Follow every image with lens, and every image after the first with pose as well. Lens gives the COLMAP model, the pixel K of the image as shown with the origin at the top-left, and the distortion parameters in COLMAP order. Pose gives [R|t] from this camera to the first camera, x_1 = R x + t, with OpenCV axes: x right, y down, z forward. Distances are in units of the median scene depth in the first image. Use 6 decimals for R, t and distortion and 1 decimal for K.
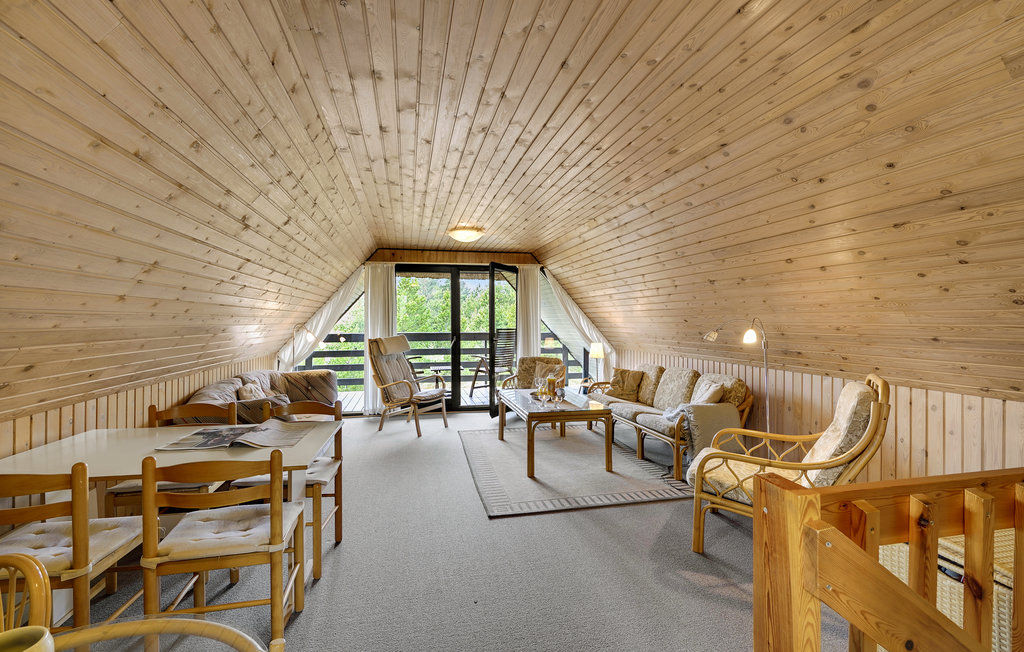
lens RADIAL K [[469.4, 0, 512.8], [0, 469.4, 330.9], [0, 0, 1]] dist [0.001035, 0.000385]
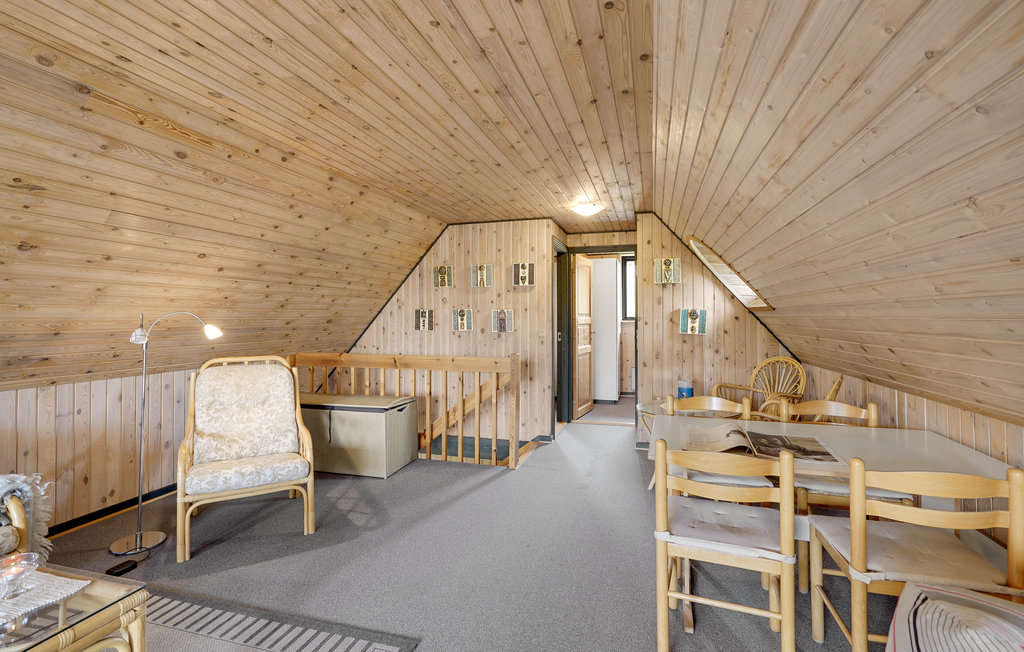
lens RADIAL K [[469.4, 0, 511.3], [0, 469.4, 316.0], [0, 0, 1]] dist [0.001035, 0.000385]
pose [[-0.872162, 0.005763, 0.489184, -0.341017], [0.016370, 0.999714, 0.017409, -0.019042], [-0.488944, 0.023191, -0.872007, 1.108795]]
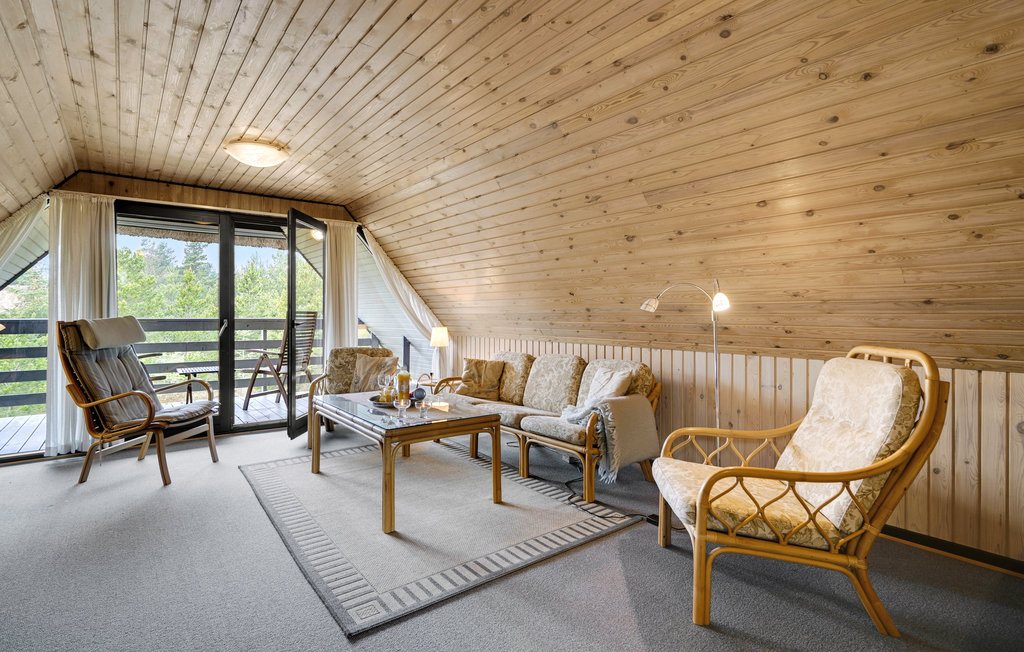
lens RADIAL K [[503.4, 0, 505.9], [0, 503.4, 317.2], [0, 0, 1]] dist [-0.000634, 0.002413]
pose [[0.908239, 0.001226, 0.418450, -0.098091], [0.005830, 0.999862, -0.015584, 0.033721], [-0.418411, 0.016593, 0.908106, 0.306847]]
